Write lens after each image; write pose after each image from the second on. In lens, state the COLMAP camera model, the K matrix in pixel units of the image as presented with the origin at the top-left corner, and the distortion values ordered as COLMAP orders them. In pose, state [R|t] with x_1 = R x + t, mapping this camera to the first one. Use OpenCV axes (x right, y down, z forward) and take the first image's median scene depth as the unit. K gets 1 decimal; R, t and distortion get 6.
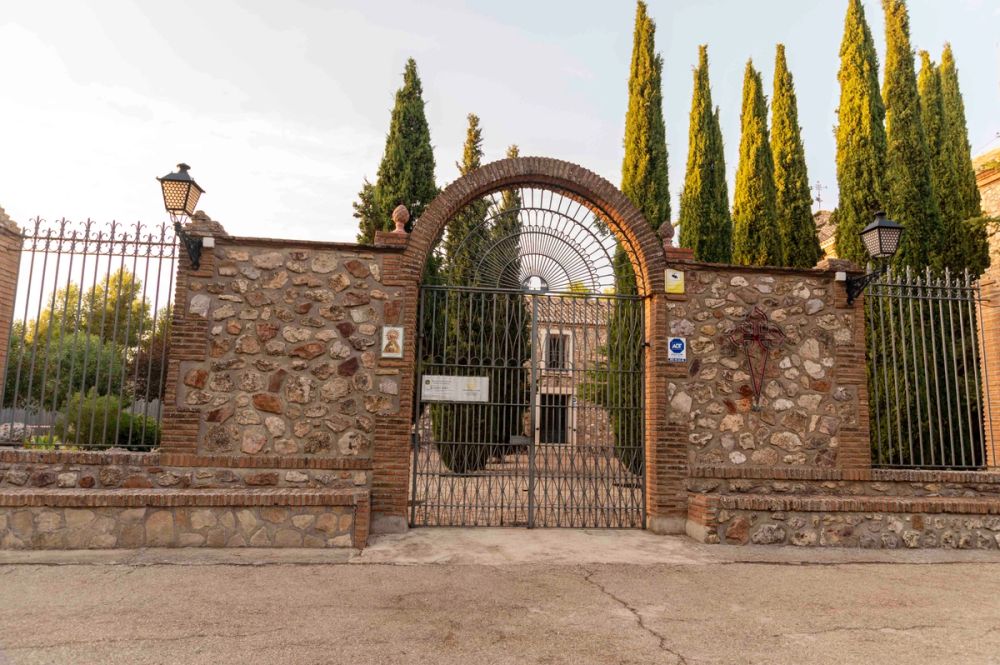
lens RADIAL K [[666.2, 0, 502.5], [0, 666.2, 335.7], [0, 0, 1]] dist [0.009077, -0.006130]
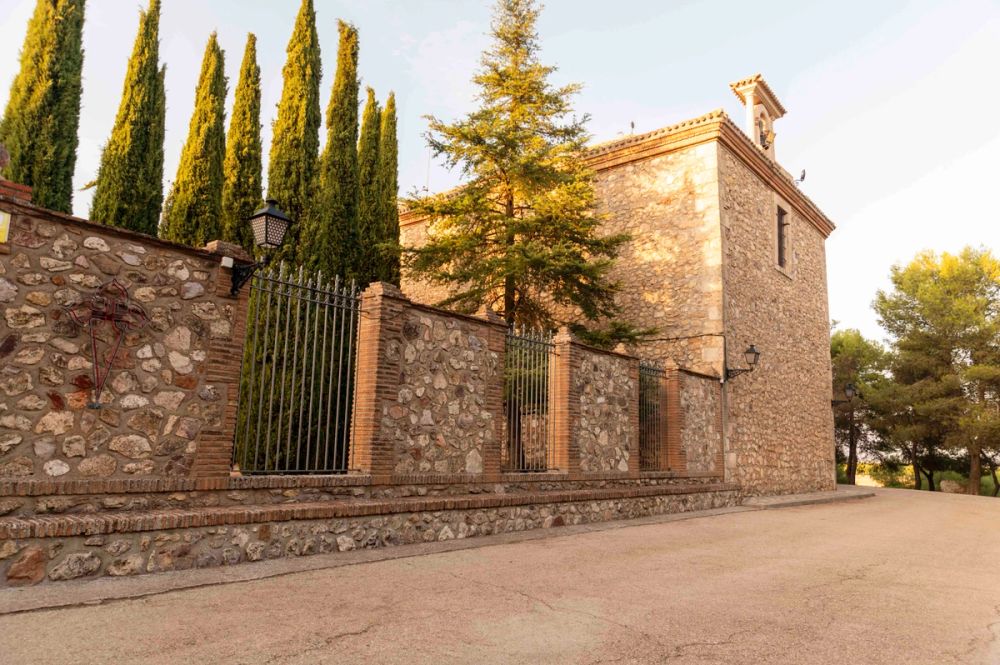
lens RADIAL K [[666.2, 0, 502.5], [0, 666.2, 335.7], [0, 0, 1]] dist [0.009077, -0.006130]
pose [[0.716350, 0.112467, 0.688618, 0.168344], [-0.109981, 0.992787, -0.047736, 0.011604], [-0.689019, -0.041539, 0.723552, 0.093346]]
